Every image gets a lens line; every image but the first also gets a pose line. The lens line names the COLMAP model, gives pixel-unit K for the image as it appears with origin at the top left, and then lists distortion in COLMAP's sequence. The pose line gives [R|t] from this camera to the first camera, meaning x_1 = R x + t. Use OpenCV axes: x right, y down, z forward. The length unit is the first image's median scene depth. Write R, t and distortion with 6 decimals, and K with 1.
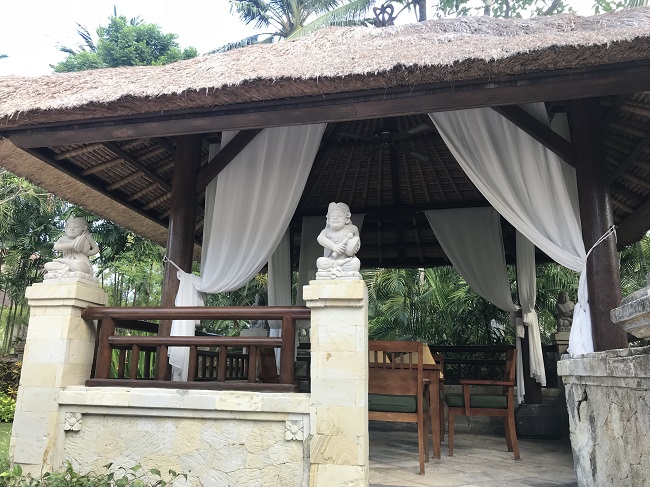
lens RADIAL K [[520.1, 0, 326.4], [0, 520.1, 240.2], [0, 0, 1]] dist [0.009161, 0.005647]
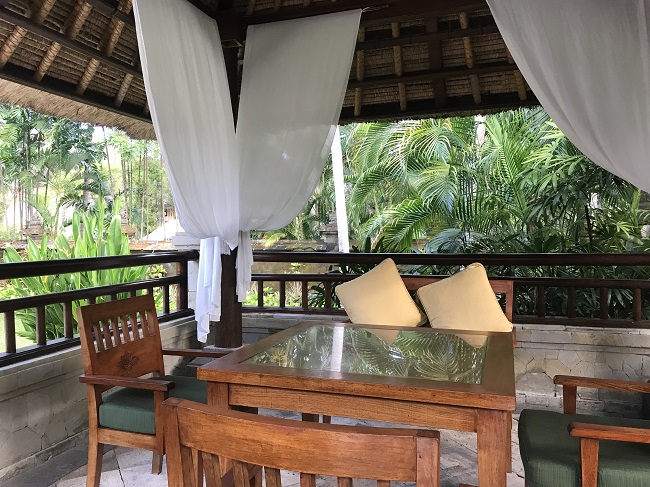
lens RADIAL K [[520.1, 0, 326.4], [0, 520.1, 240.2], [0, 0, 1]] dist [0.009161, 0.005647]
pose [[0.993017, -0.026963, -0.114851, 0.073690], [0.055708, 0.965324, 0.255040, 0.028686], [0.103992, -0.259657, 0.960085, 0.365801]]
